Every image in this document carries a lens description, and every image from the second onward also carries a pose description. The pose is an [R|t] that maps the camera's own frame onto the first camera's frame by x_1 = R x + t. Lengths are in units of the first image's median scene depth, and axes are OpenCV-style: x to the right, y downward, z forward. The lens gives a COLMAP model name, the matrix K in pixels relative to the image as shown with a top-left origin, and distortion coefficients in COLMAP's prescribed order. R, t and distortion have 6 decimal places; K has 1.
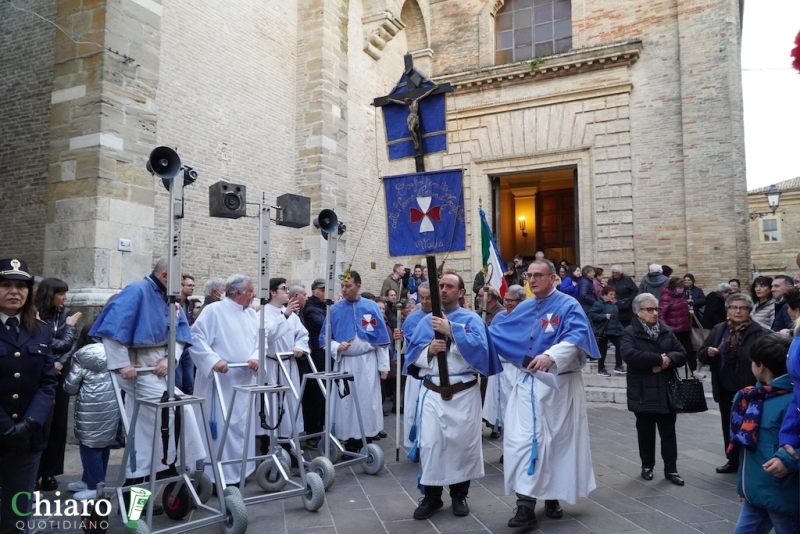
lens RADIAL K [[633.3, 0, 400.0], [0, 633.3, 267.0], [0, 0, 1]] dist [0.005124, 0.002270]
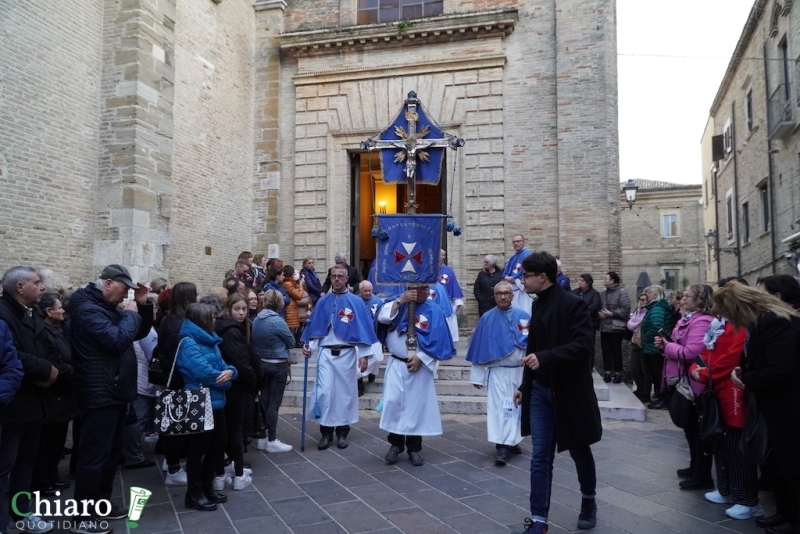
lens RADIAL K [[633.3, 0, 400.0], [0, 633.3, 267.0], [0, 0, 1]] dist [0.005124, 0.002270]
pose [[0.973773, 0.017359, 0.226857, 0.016262], [-0.020747, 0.999706, 0.012558, 0.003888], [-0.226572, -0.016936, 0.973847, 0.145307]]
